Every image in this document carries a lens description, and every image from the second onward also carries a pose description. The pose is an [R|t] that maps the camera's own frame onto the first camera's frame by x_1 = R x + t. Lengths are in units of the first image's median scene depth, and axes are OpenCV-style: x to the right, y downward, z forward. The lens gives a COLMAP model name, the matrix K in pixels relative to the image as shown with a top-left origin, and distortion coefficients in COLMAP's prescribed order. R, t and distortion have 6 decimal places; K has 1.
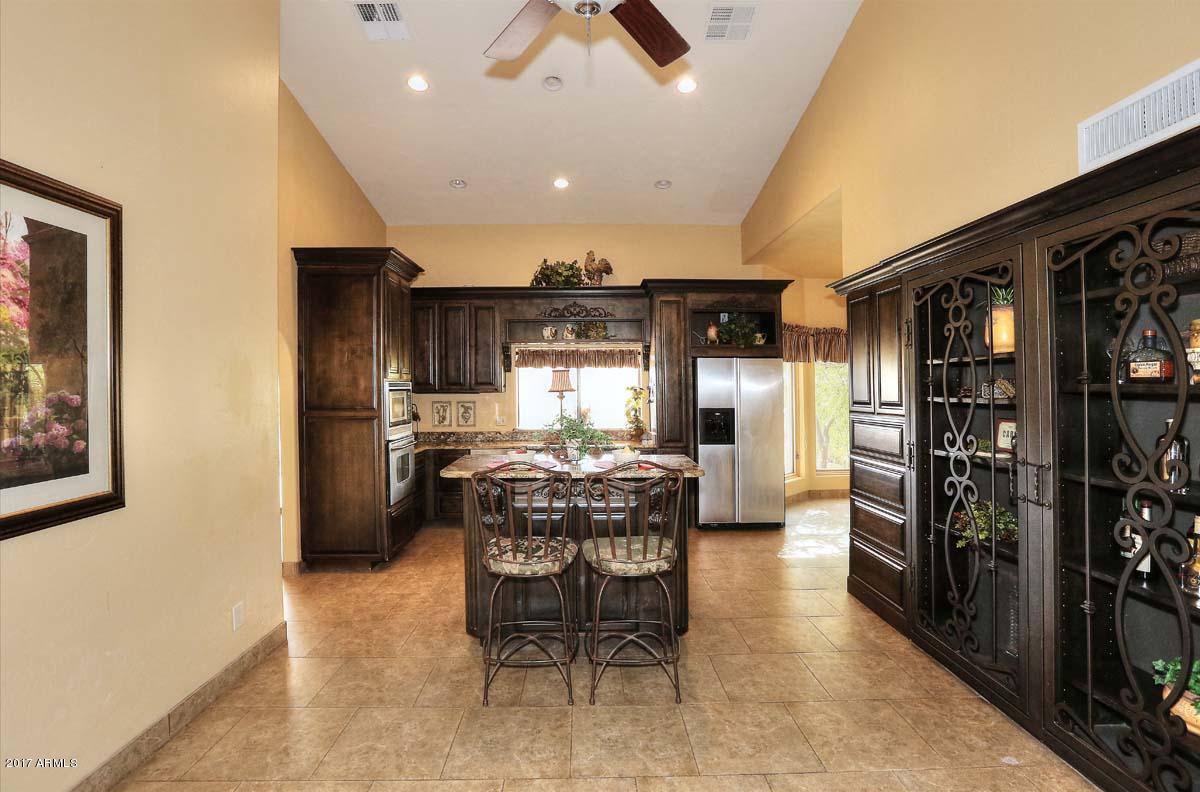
lens RADIAL K [[584.5, 0, 600.0], [0, 584.5, 394.3], [0, 0, 1]] dist [0.001659, 0.000422]
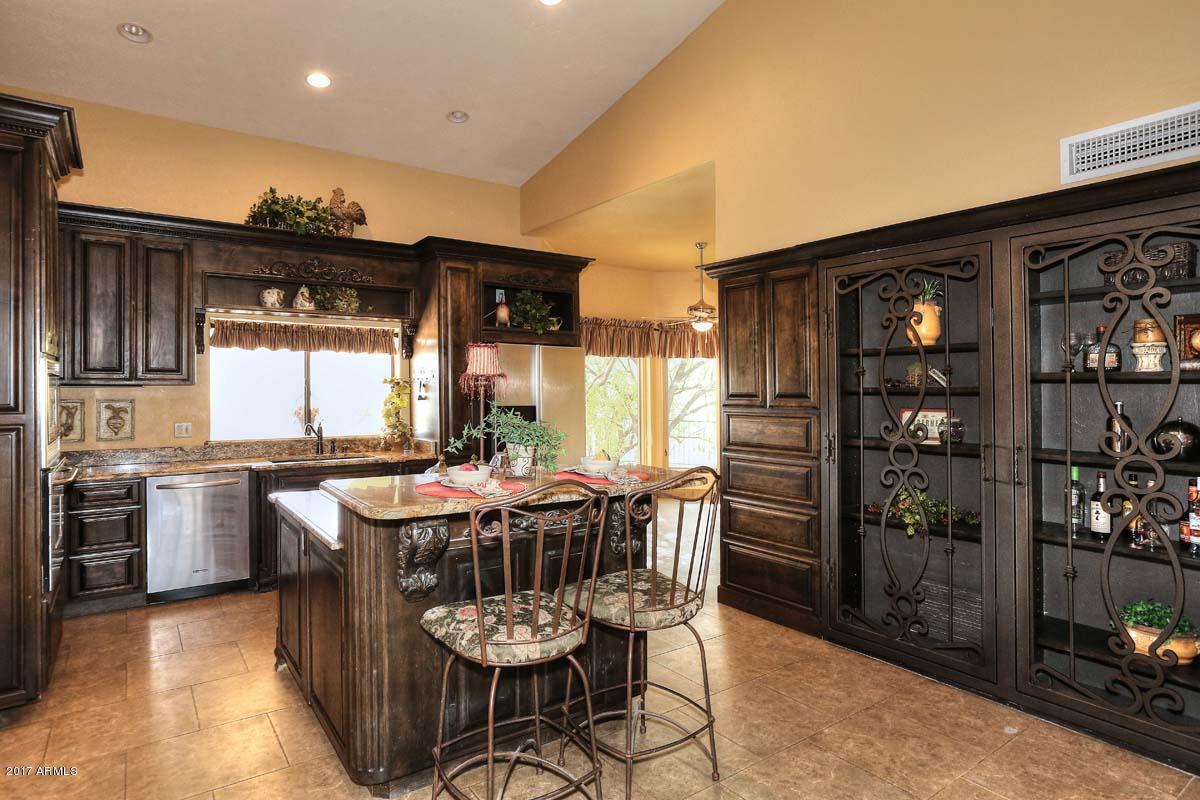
lens RADIAL K [[666.7, 0, 598.4], [0, 666.7, 391.2], [0, 0, 1]] dist [-0.009252, 0.000524]
pose [[0.831880, 0.001796, 0.554953, -0.216274], [0.001292, 0.999986, -0.005173, 0.008528], [-0.554954, 0.005020, 0.831866, 0.157599]]
